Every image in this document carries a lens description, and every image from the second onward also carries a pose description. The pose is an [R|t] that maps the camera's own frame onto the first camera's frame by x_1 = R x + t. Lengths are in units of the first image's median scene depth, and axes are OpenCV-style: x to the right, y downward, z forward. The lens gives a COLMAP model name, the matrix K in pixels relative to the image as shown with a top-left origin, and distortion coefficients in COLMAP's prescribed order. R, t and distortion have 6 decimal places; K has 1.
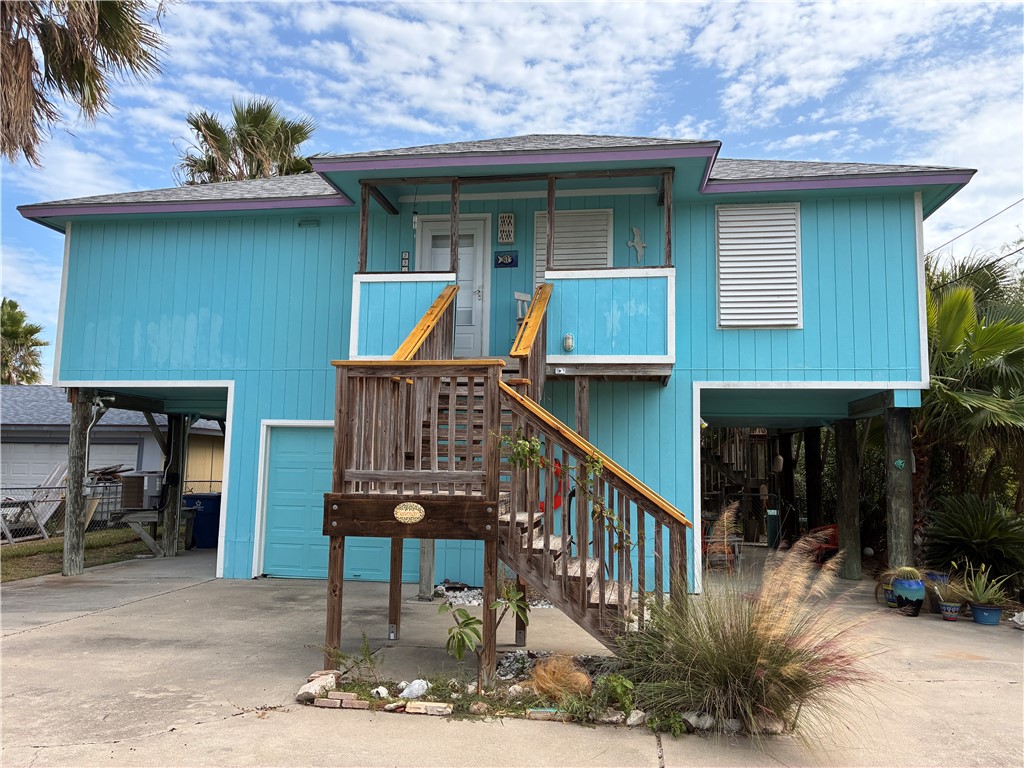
lens RADIAL K [[755.5, 0, 512.0], [0, 755.5, 384.0], [0, 0, 1]] dist [0.017958, -0.002044]
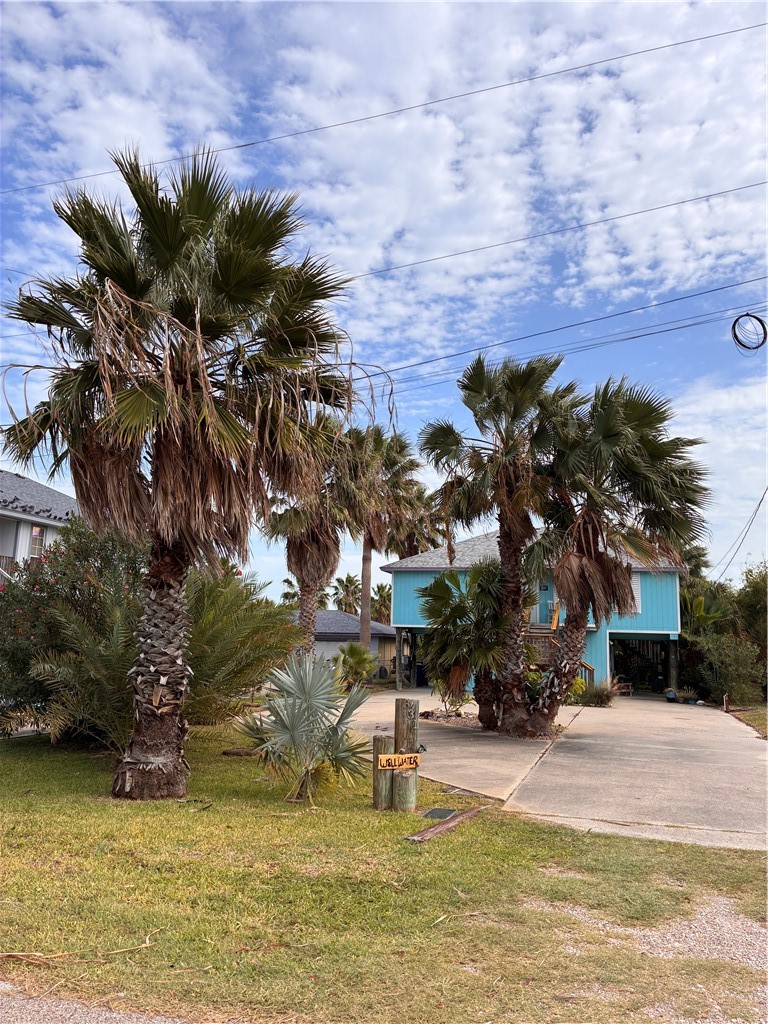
lens RADIAL K [[753.2, 0, 384.0], [0, 753.2, 512.0], [0, 0, 1]] dist [-0.005944, -0.001654]
pose [[0.987576, -0.014297, -0.156488, -0.167005], [0.003233, 0.997490, -0.070732, -0.259460], [0.157107, 0.069347, 0.985144, -2.148683]]
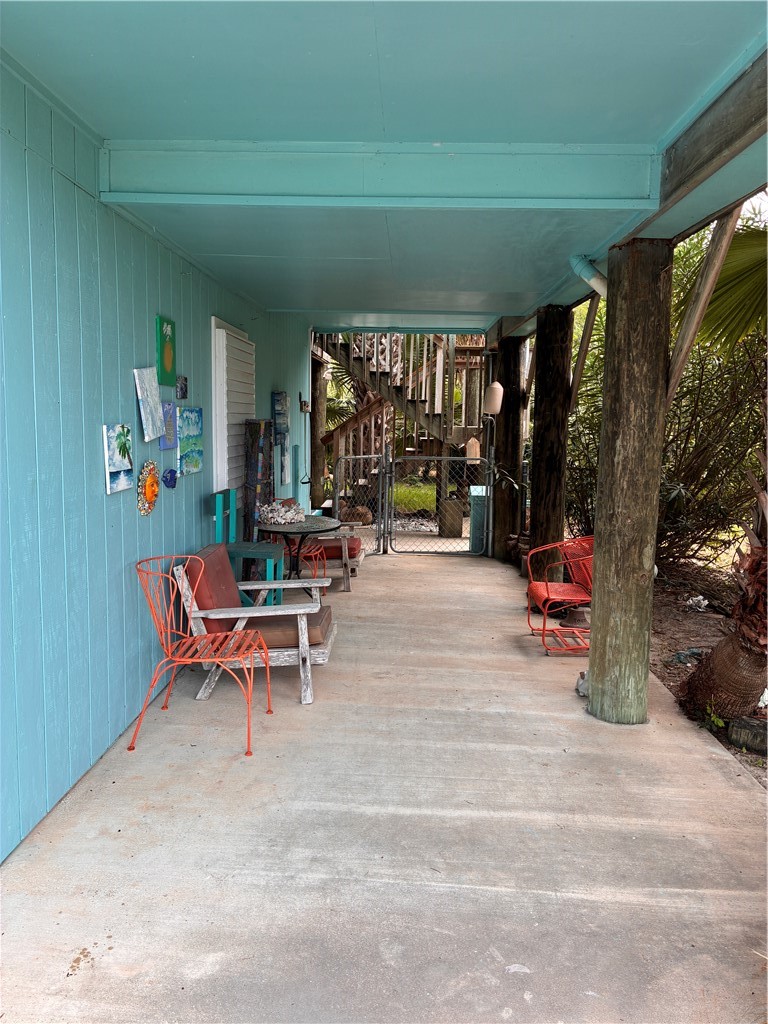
lens RADIAL K [[755.5, 0, 384.0], [0, 755.5, 512.0], [0, 0, 1]] dist [0.017958, -0.002044]
pose [[0.991696, -0.013655, 0.127876, 0.273093], [-0.016794, 0.972082, 0.234039, 0.078885], [-0.127501, -0.234244, 0.963781, 0.641941]]
